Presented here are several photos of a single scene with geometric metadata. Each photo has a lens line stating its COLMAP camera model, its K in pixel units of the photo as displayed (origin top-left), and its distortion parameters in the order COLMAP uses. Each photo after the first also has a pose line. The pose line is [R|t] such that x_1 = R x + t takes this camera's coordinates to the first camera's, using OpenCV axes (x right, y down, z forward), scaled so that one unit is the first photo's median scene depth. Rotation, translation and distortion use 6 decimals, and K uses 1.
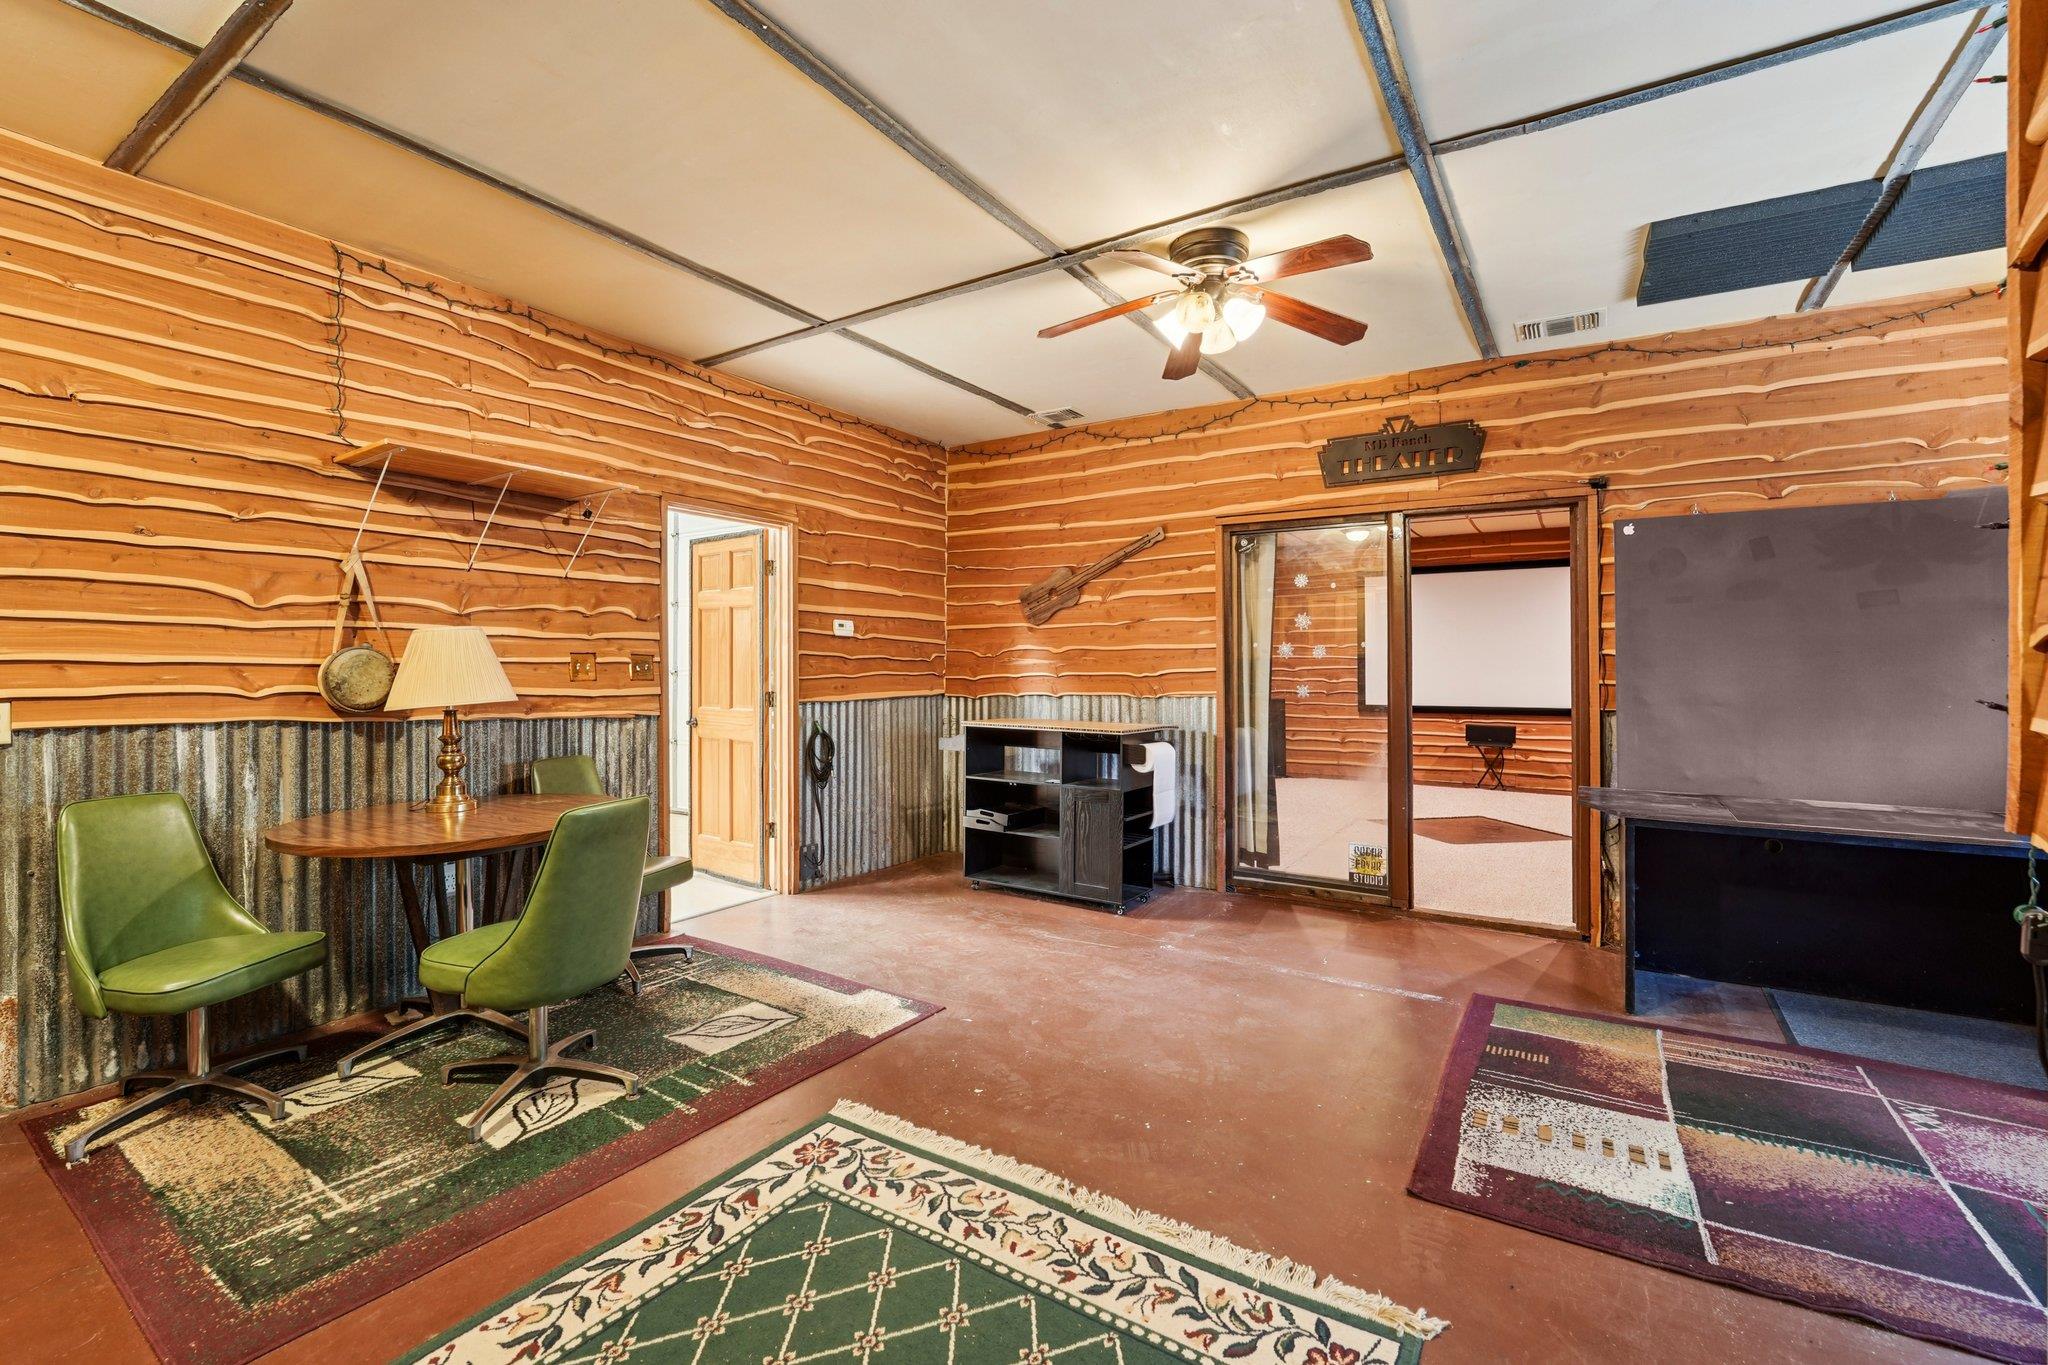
lens RADIAL K [[868.5, 0, 1025.0], [0, 868.5, 672.5], [0, 0, 1]] dist [0.000615, 0.000012]
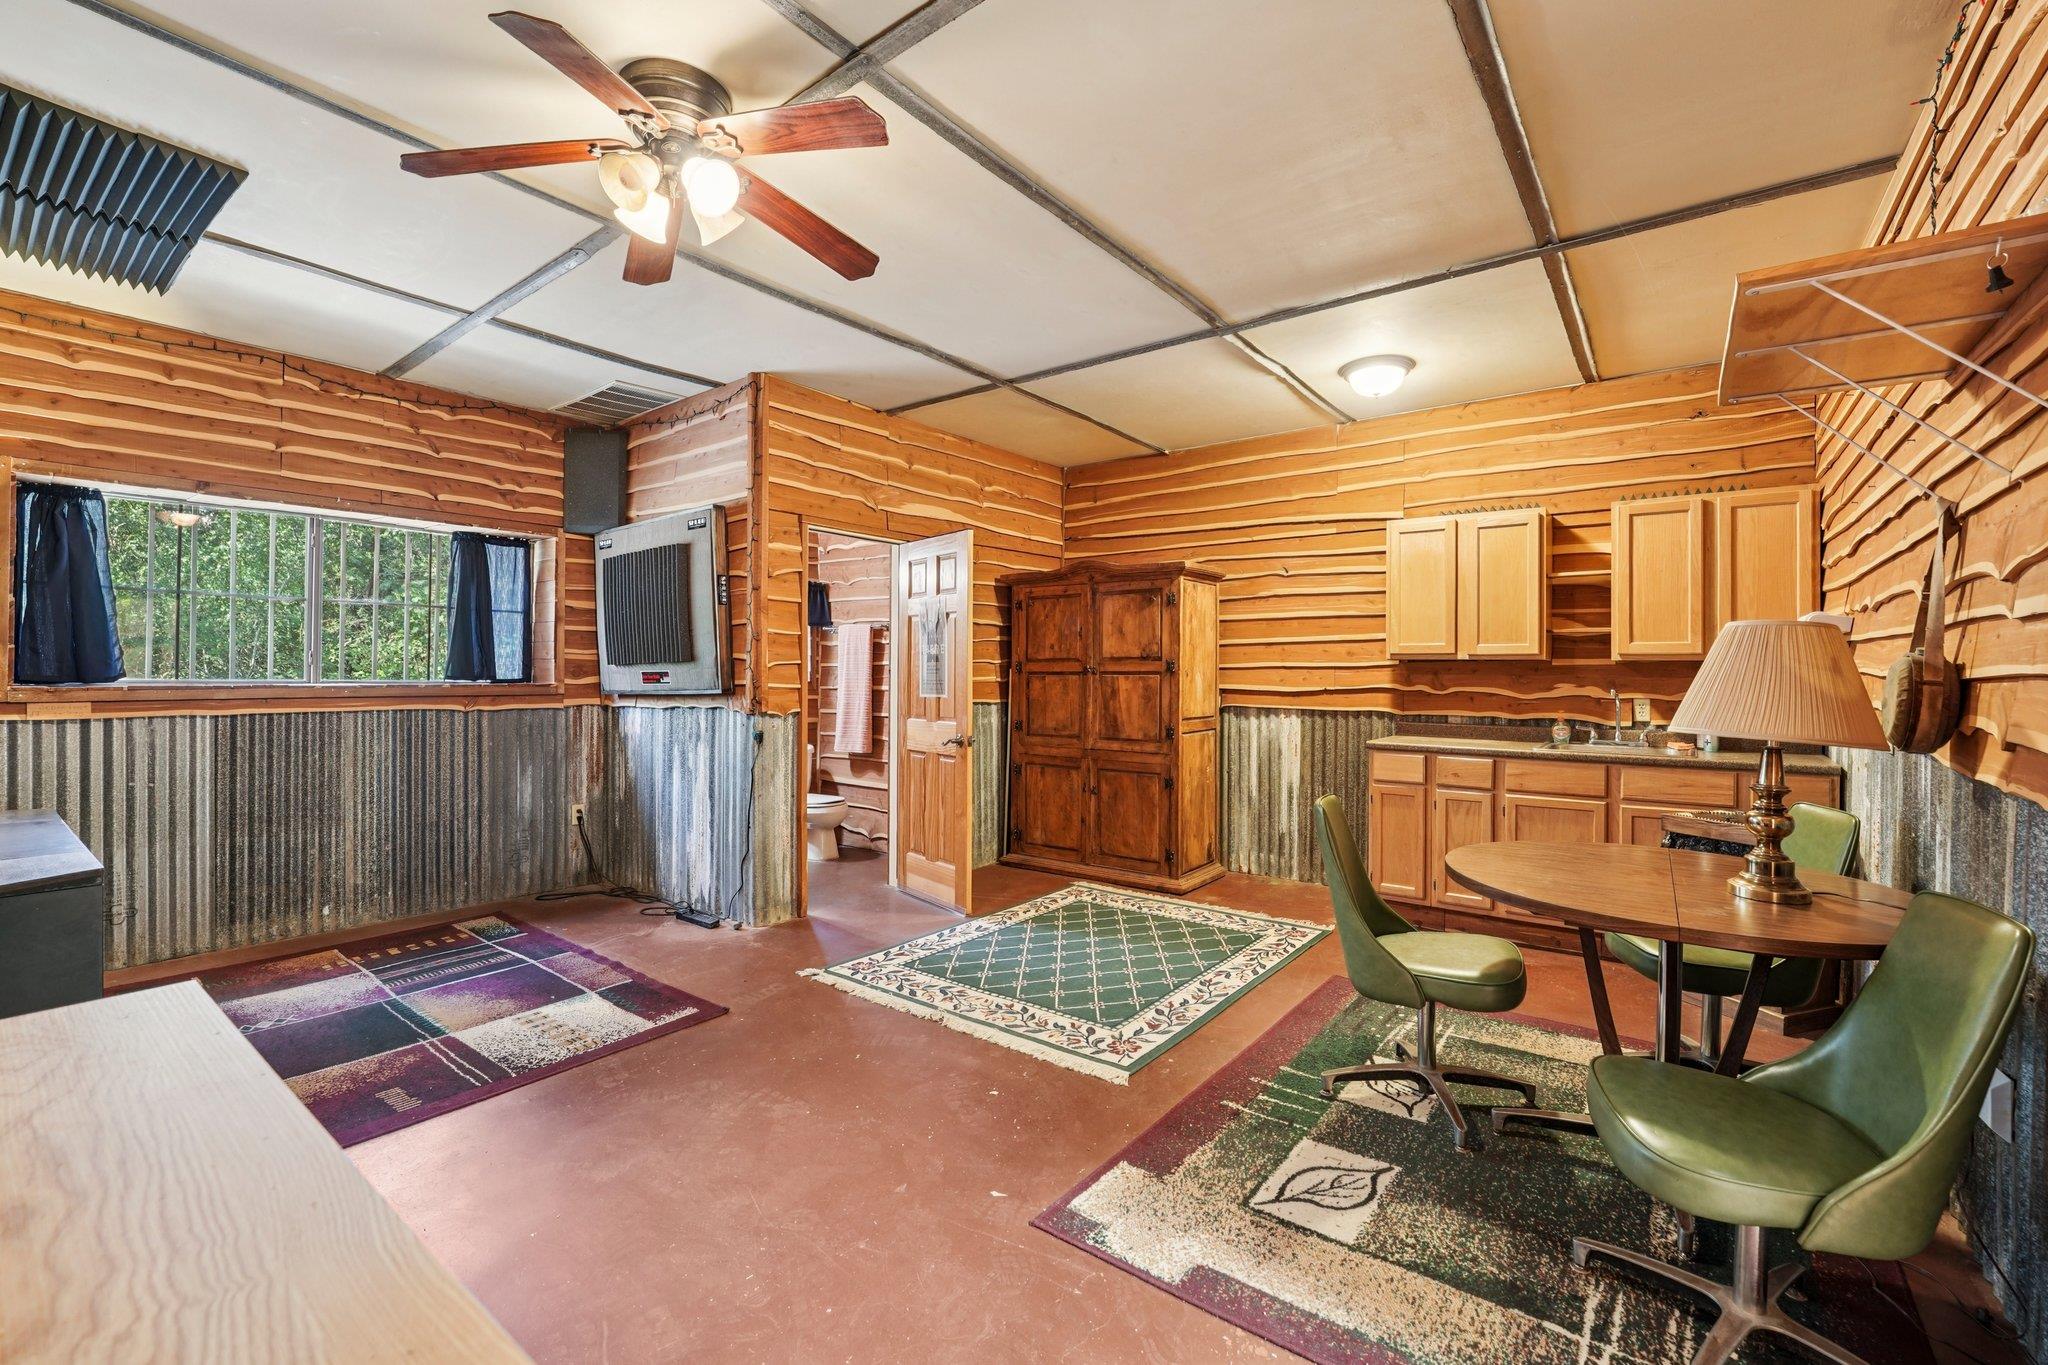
lens RADIAL K [[868.5, 0, 1025.3], [0, 868.5, 675.9], [0, 0, 1]] dist [0.000615, 0.000012]
pose [[-0.996677, -0.006801, 0.081173, -0.200902], [-0.006206, 0.999952, 0.007588, -0.016761], [-0.081220, 0.007059, -0.996671, 2.389529]]
